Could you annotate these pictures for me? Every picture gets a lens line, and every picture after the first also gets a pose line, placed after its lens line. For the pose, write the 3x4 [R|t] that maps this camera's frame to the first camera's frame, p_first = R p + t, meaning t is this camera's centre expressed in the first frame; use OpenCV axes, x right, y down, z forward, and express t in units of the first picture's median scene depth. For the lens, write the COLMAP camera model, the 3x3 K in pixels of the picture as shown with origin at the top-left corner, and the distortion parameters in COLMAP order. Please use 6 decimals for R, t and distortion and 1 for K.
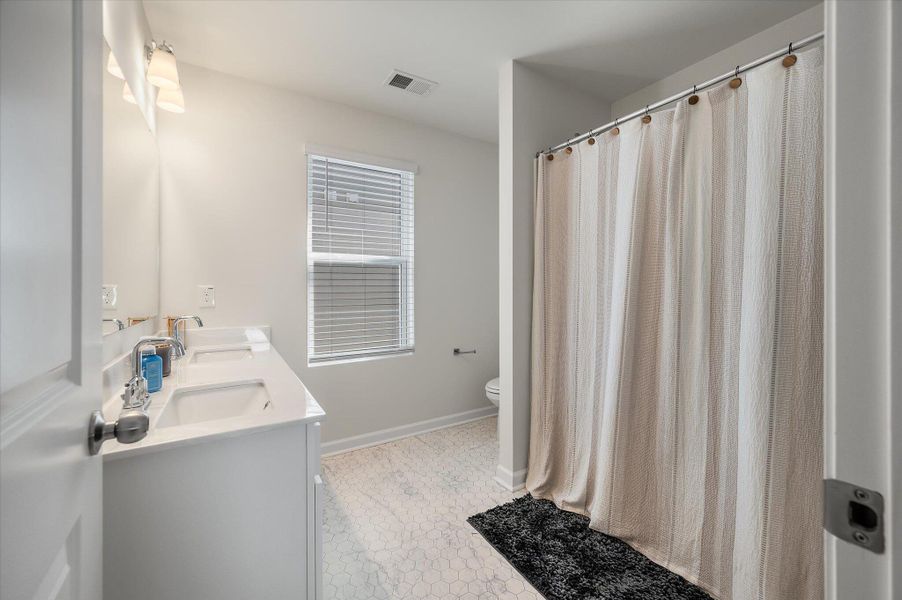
lens RADIAL K [[365.4, 0, 452.6], [0, 365.4, 297.6], [0, 0, 1]] dist [-0.003884, -0.000220]
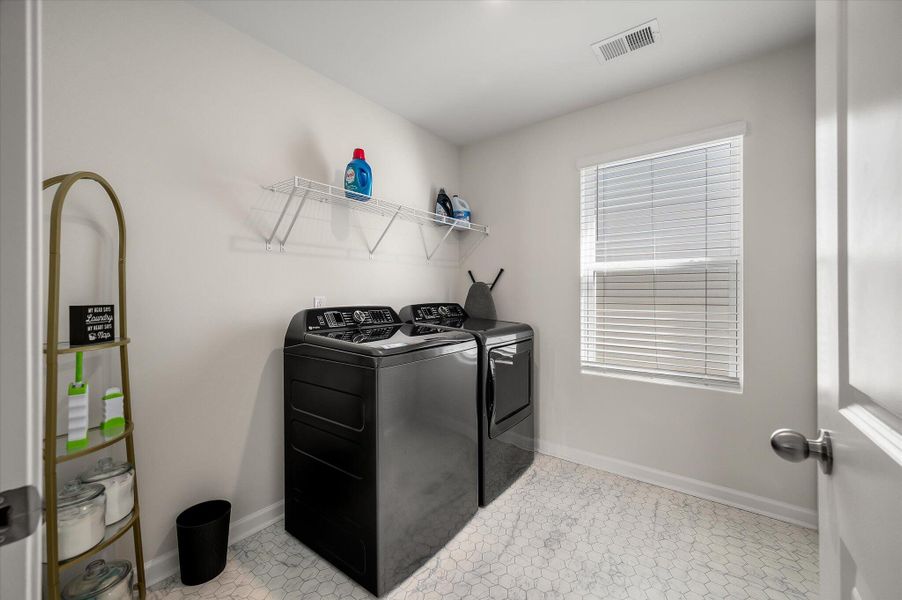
lens RADIAL K [[349.2, 0, 454.3], [0, 349.2, 292.9], [0, 0, 1]] dist [0.001144, 0.000090]
pose [[0.393417, 0.002644, -0.919356, 0.423311], [-0.038821, 0.999152, -0.013739, -0.017085], [0.918540, 0.041095, 0.393186, 0.366959]]
